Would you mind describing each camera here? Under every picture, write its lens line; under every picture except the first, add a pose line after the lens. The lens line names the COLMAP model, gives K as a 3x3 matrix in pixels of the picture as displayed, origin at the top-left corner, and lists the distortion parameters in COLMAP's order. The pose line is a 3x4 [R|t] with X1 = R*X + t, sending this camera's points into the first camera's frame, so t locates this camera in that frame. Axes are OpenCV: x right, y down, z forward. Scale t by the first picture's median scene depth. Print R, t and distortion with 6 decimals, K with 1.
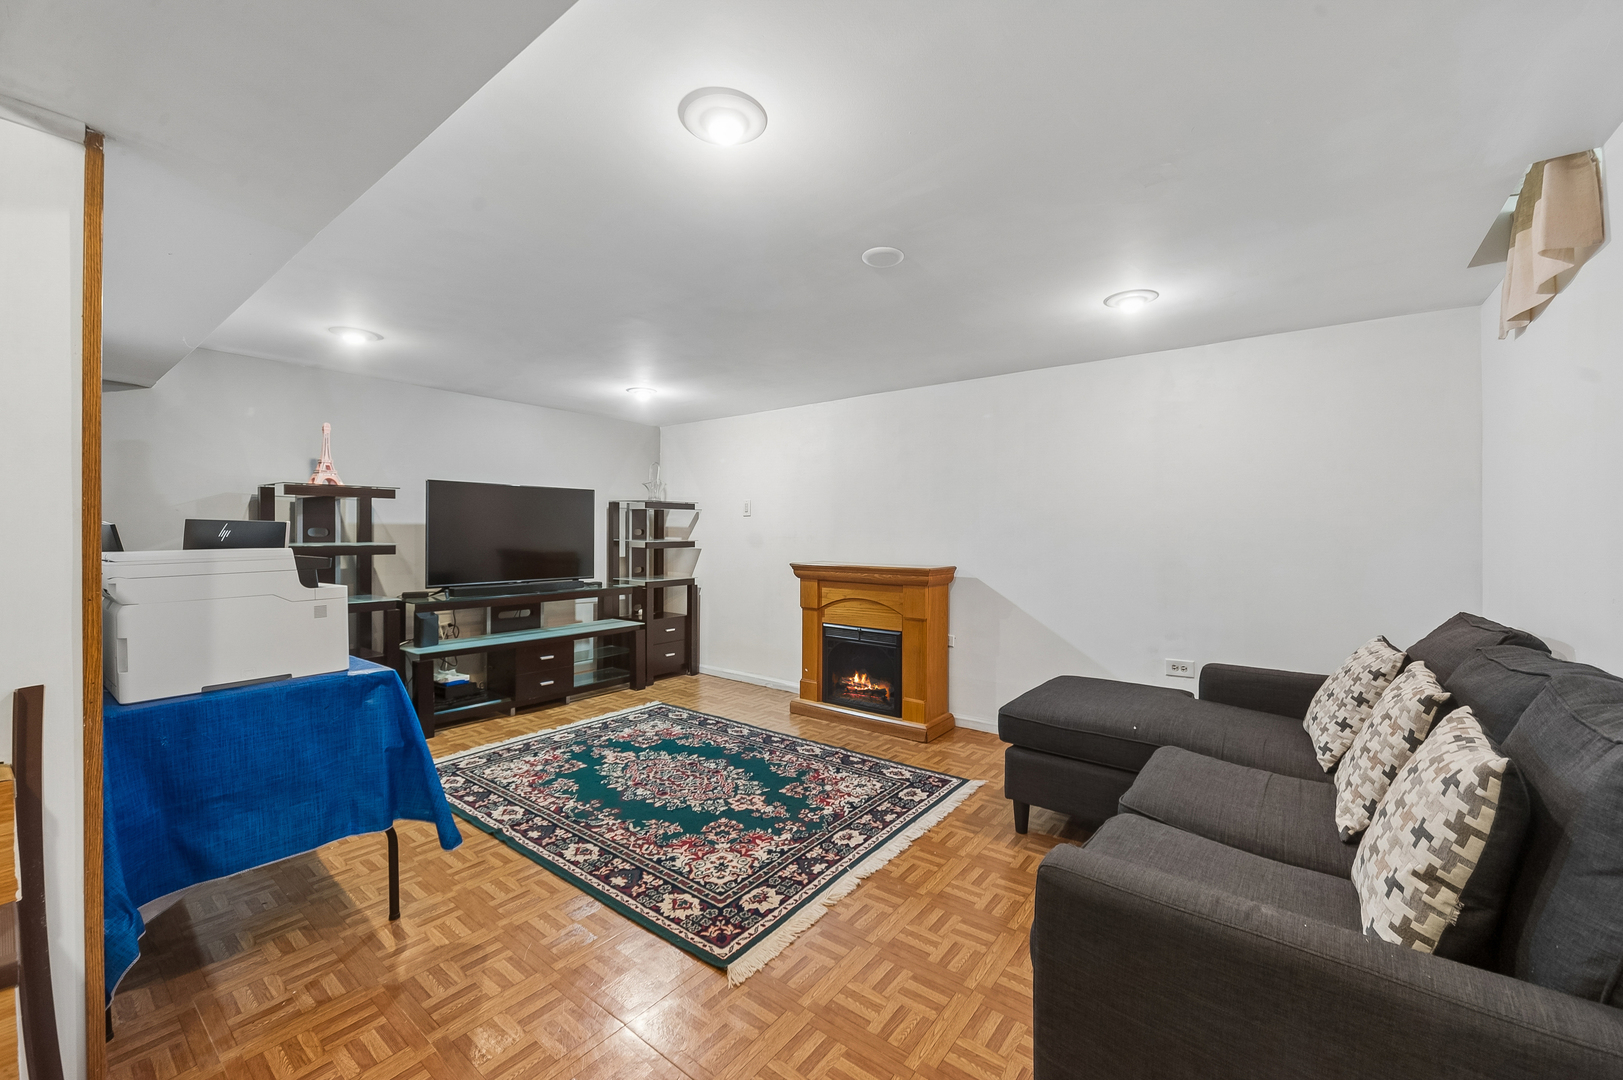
lens RADIAL K [[639.6, 0, 813.0], [0, 639.6, 537.2], [0, 0, 1]] dist [-0.000232, -0.000028]
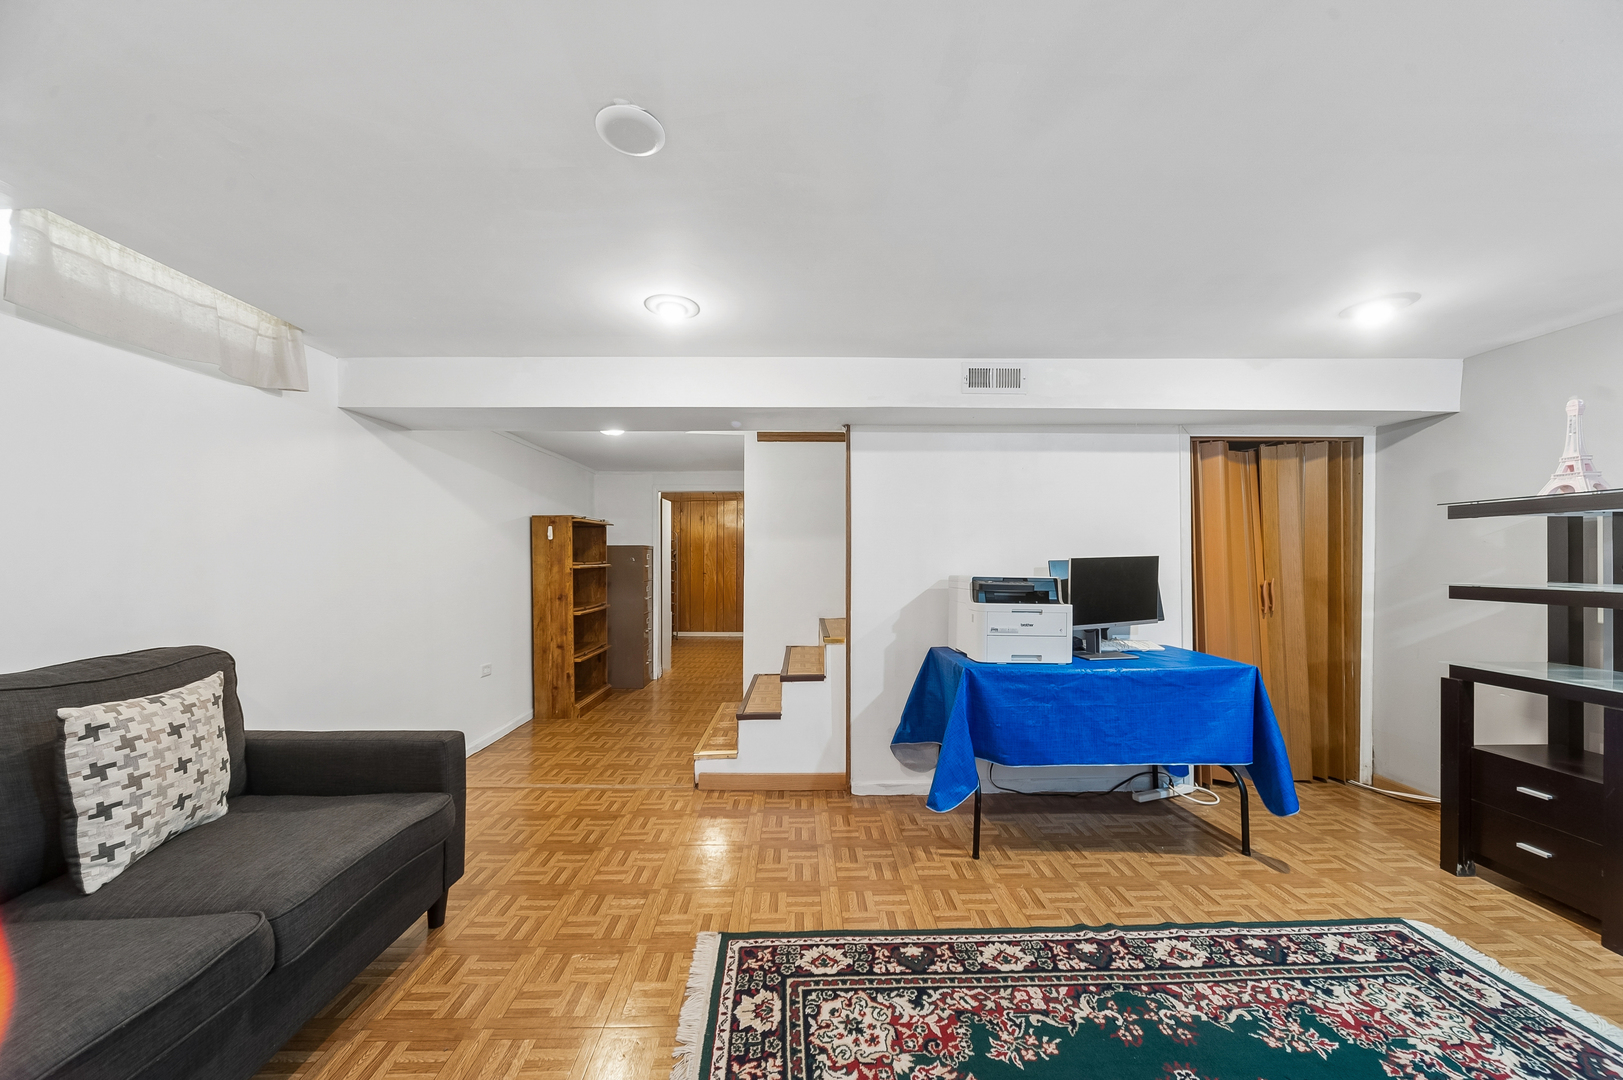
lens RADIAL K [[564.7, 0, 808.9], [0, 564.7, 553.3], [0, 0, 1]] dist [0.000562, -0.000657]
pose [[-0.775354, -0.012437, -0.631405, 0.300903], [-0.008186, 0.999920, -0.009644, -0.015678], [0.631474, -0.002309, -0.775393, 1.430696]]
